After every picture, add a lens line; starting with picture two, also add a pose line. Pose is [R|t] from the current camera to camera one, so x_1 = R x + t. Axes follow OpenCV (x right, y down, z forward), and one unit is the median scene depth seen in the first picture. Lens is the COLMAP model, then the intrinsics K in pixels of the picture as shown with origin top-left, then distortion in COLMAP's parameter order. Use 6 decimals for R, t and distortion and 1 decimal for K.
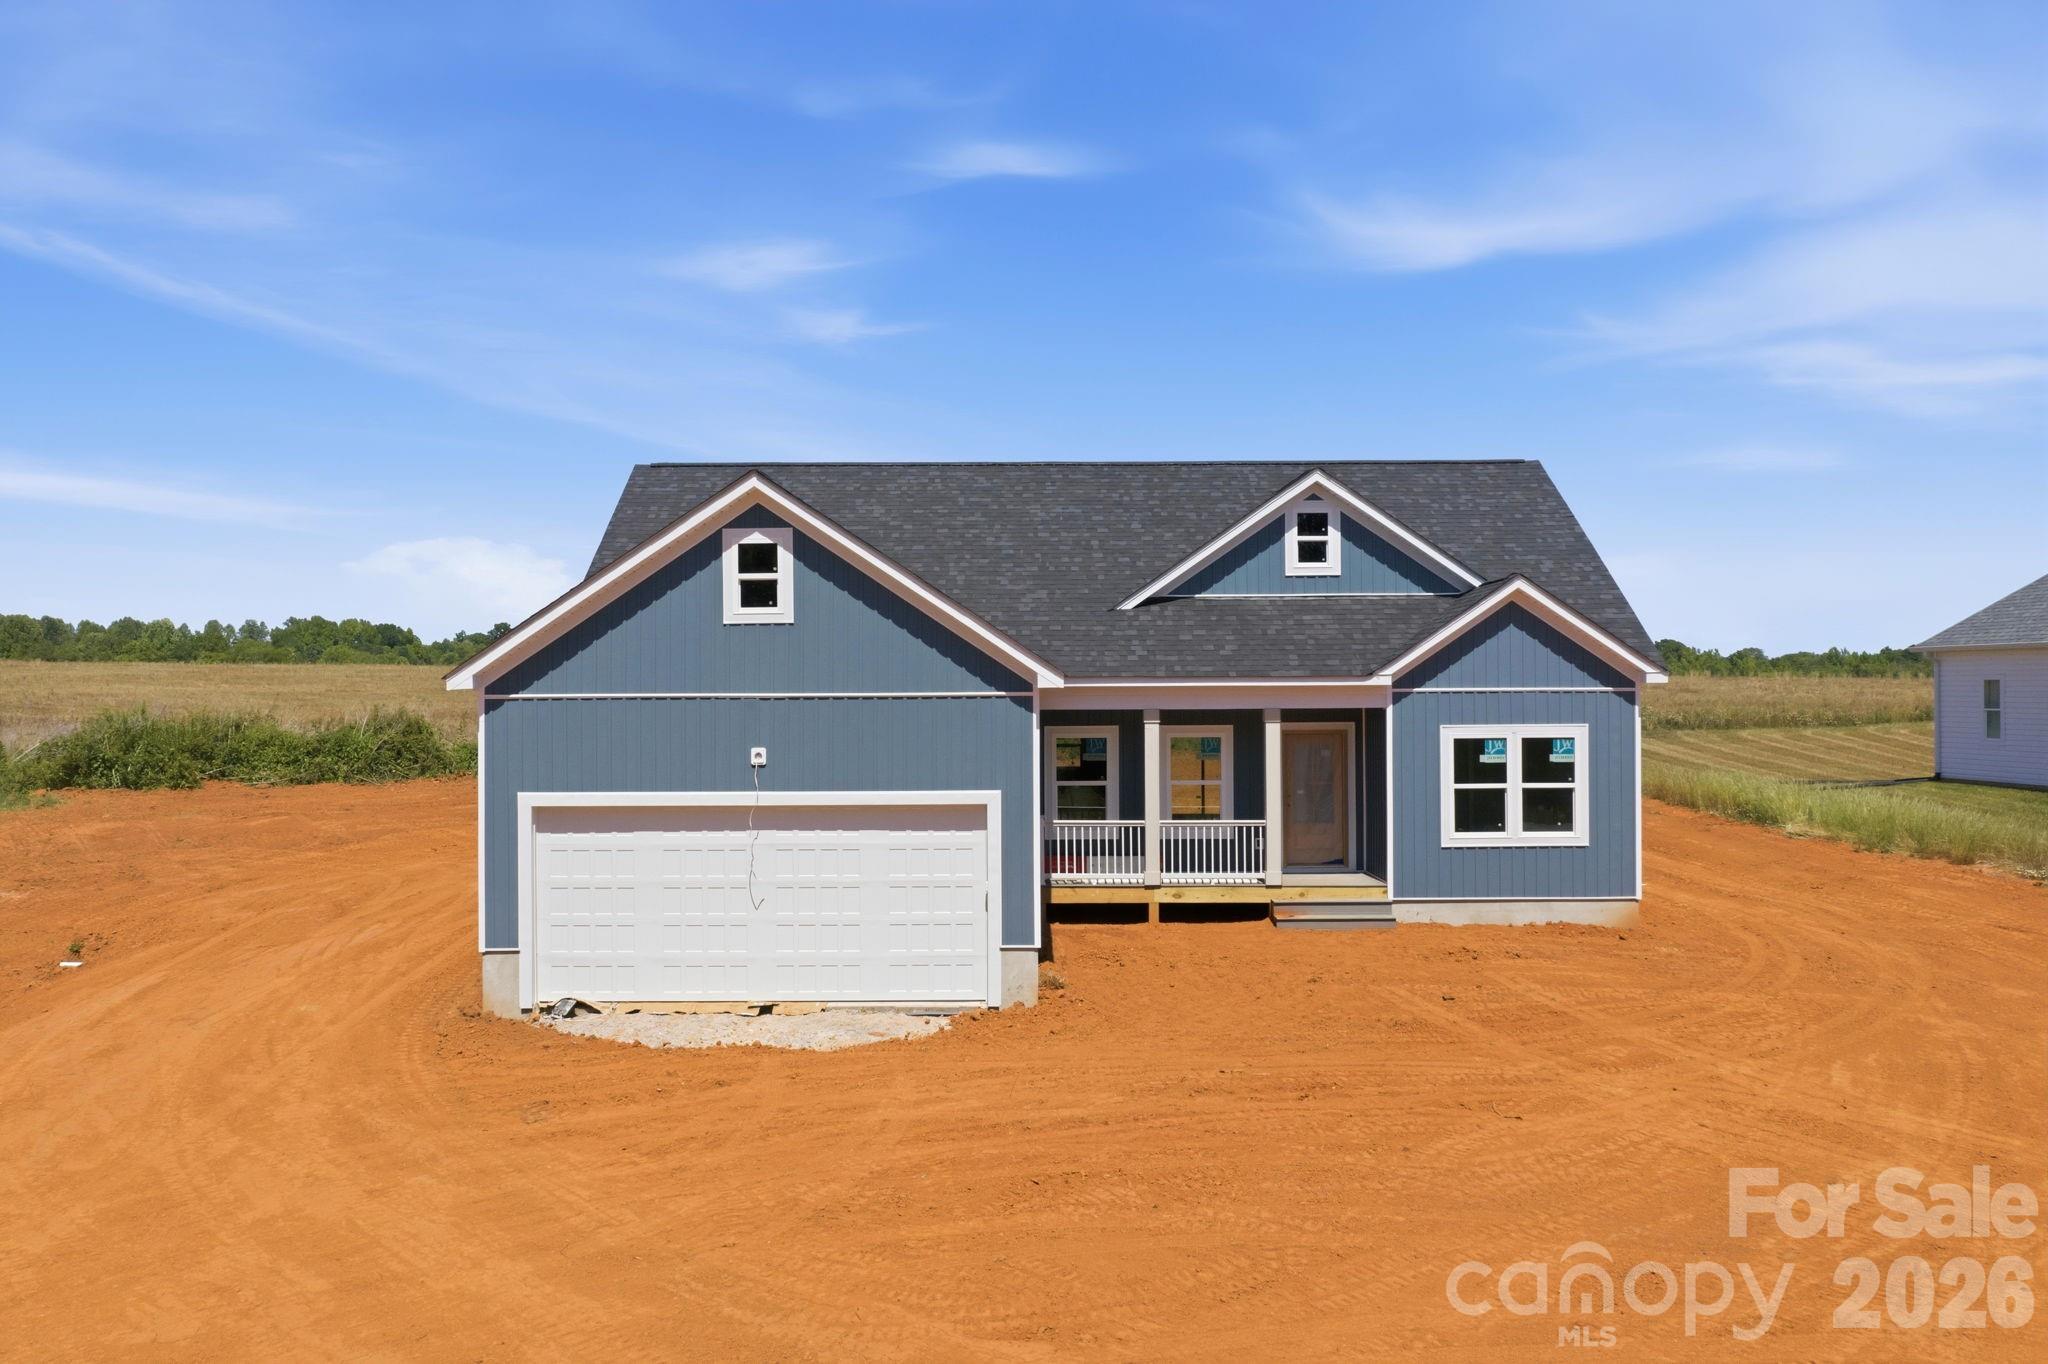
lens RADIAL K [[1614.2, 0, 1024.0], [0, 1614.2, 682.0], [0, 0, 1]] dist [-0.019135, 0.000656]
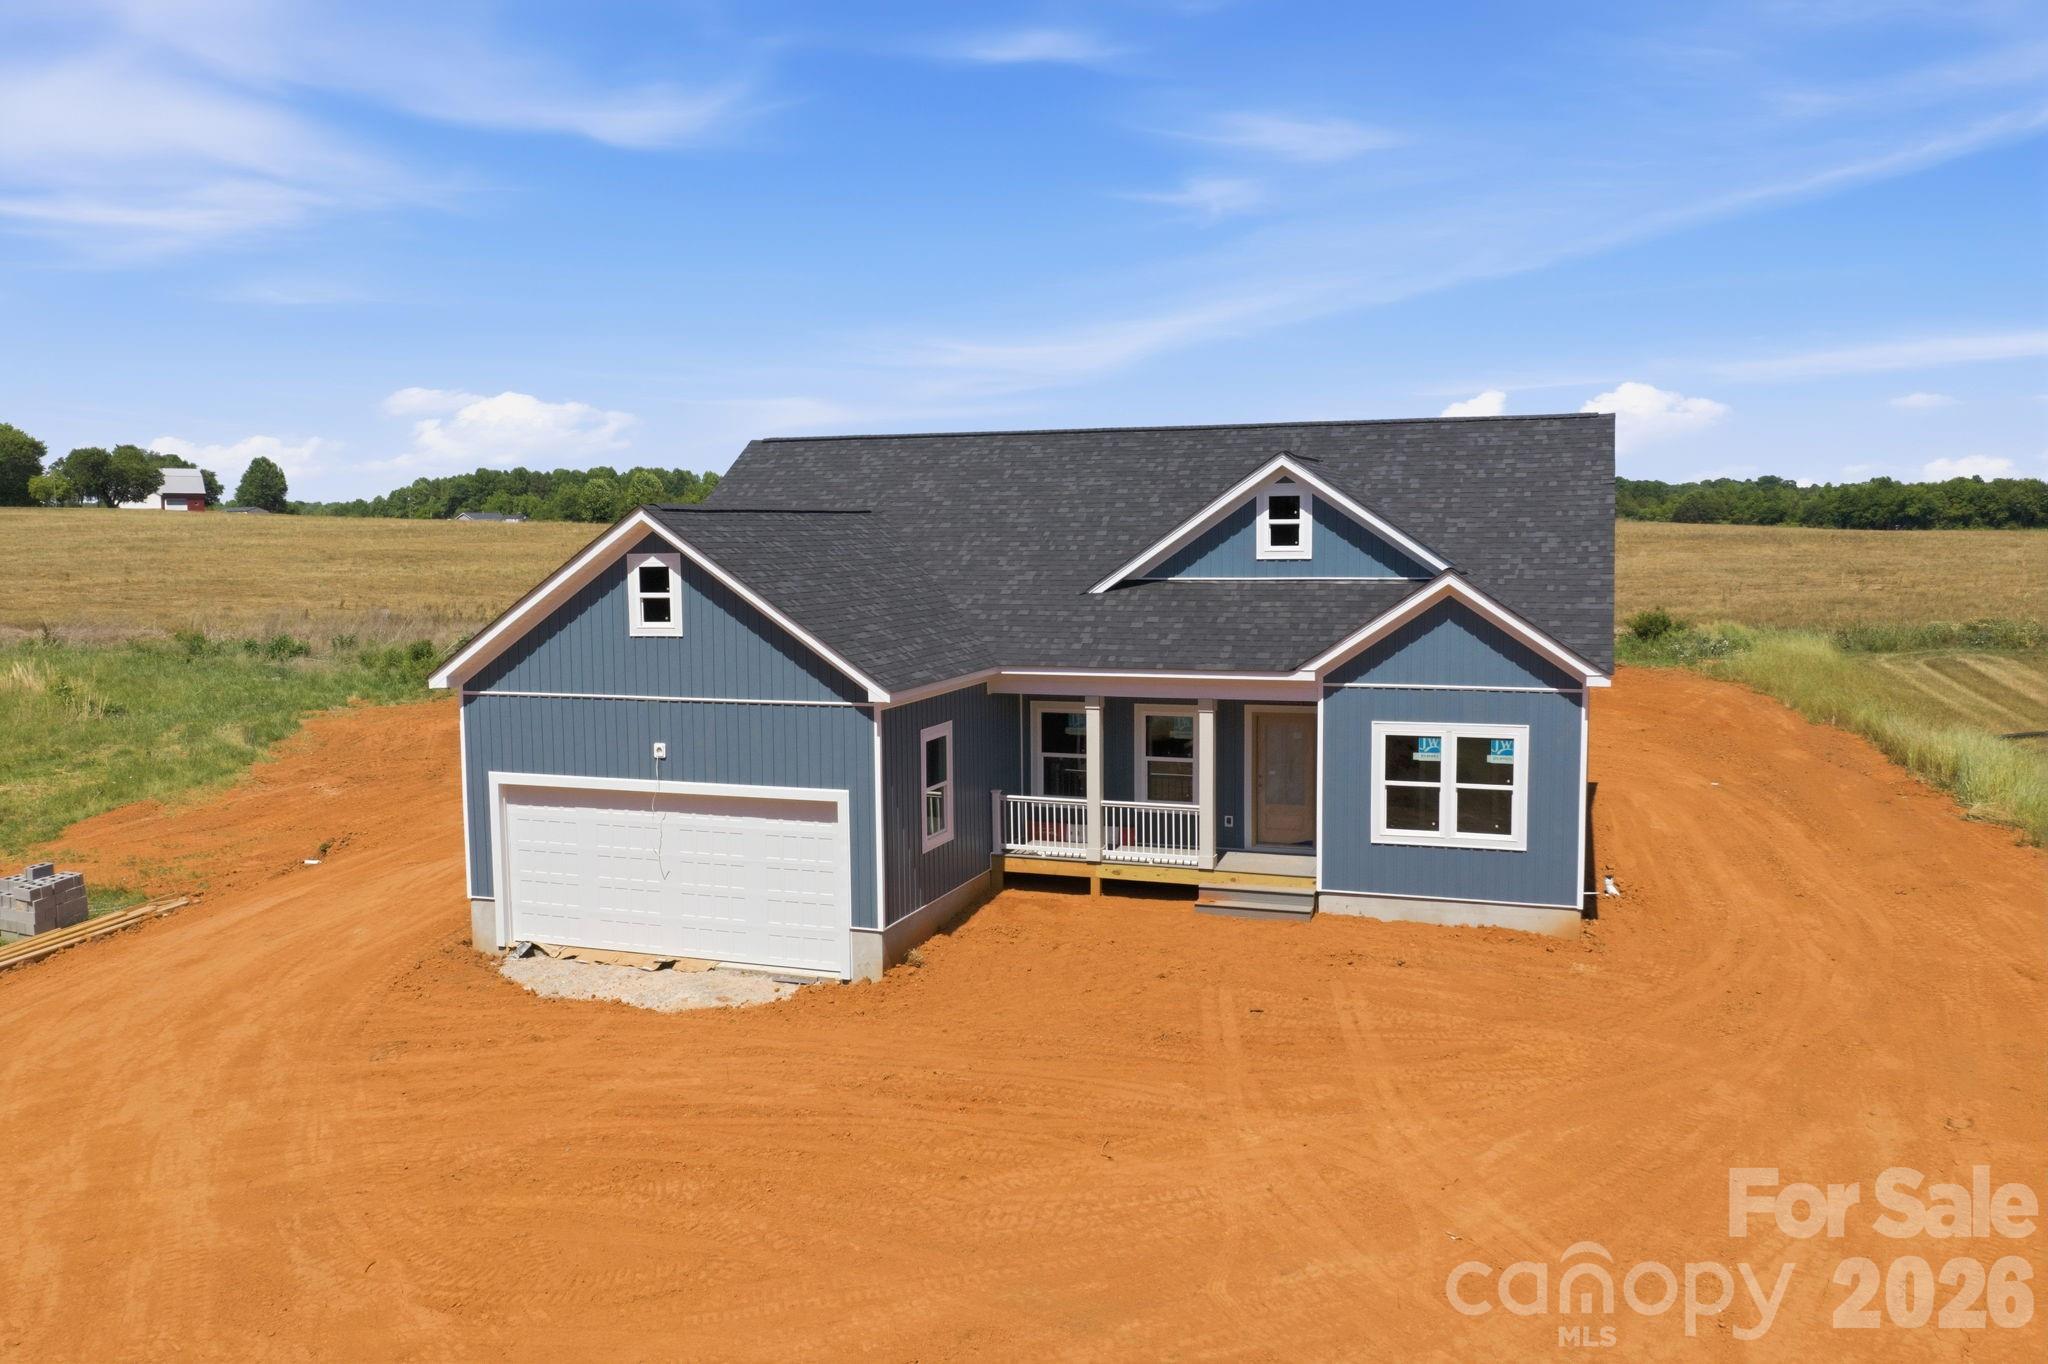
lens RADIAL K [[1614.2, 0, 1024.0], [0, 1614.2, 682.0], [0, 0, 1]] dist [-0.019135, 0.000656]
pose [[0.940330, 0.028541, -0.339066, 0.393246], [0.006229, 0.994865, 0.101017, -0.098348], [0.340208, -0.097102, 0.935323, 0.006393]]
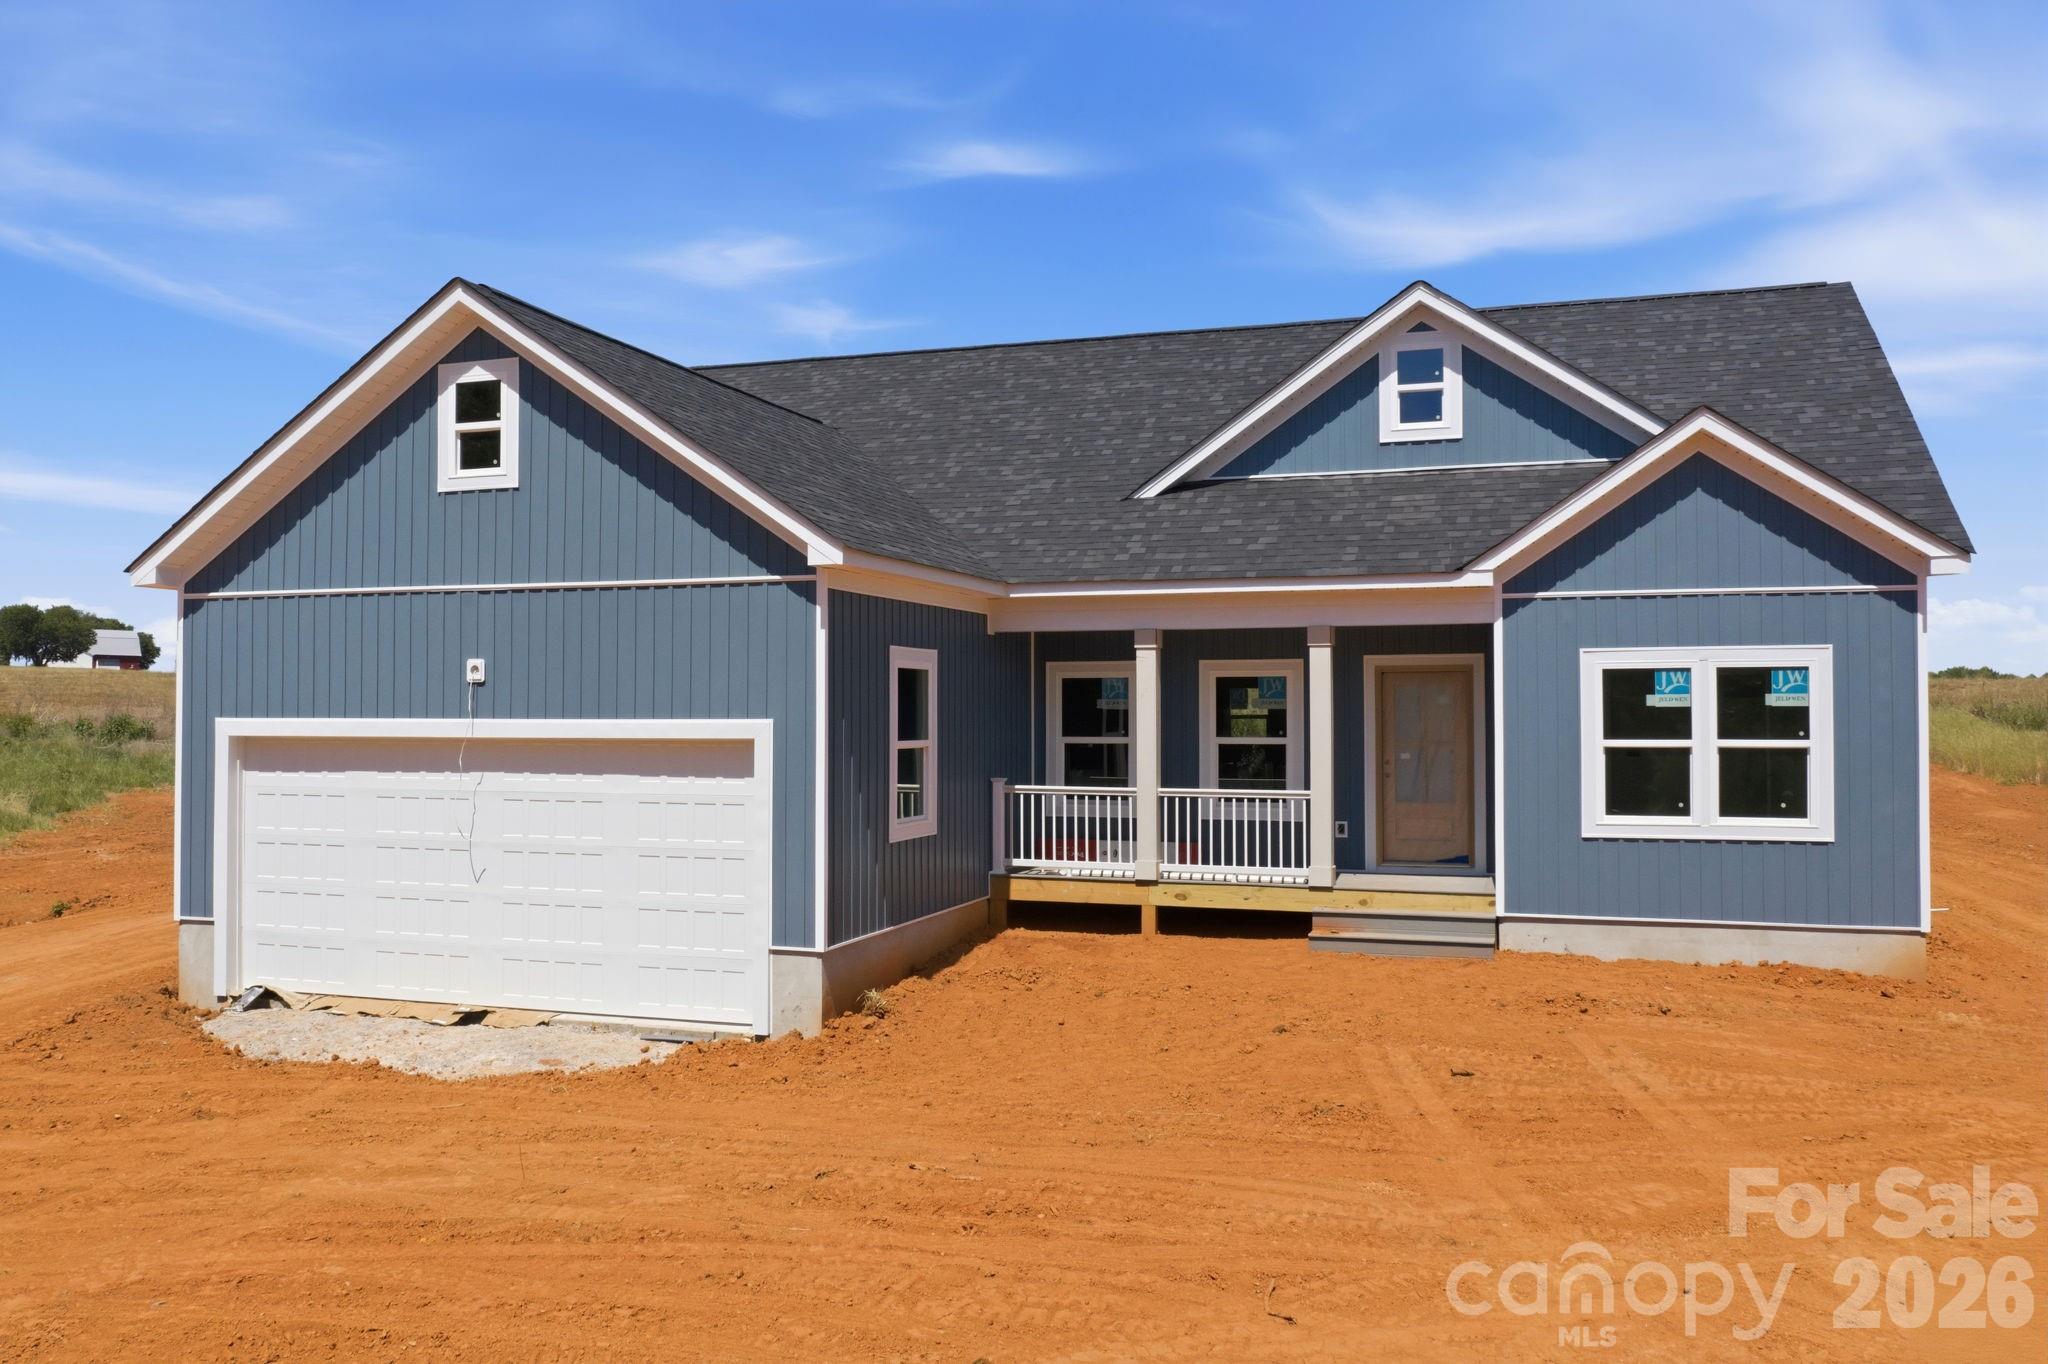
lens RADIAL K [[1614.2, 0, 1024.0], [0, 1614.2, 682.0], [0, 0, 1]] dist [-0.019135, 0.000656]
pose [[0.949016, -0.001746, -0.315223, 0.250923], [-0.003394, 0.999870, -0.015757, 0.051331], [0.315210, 0.016023, 0.948887, 0.318015]]
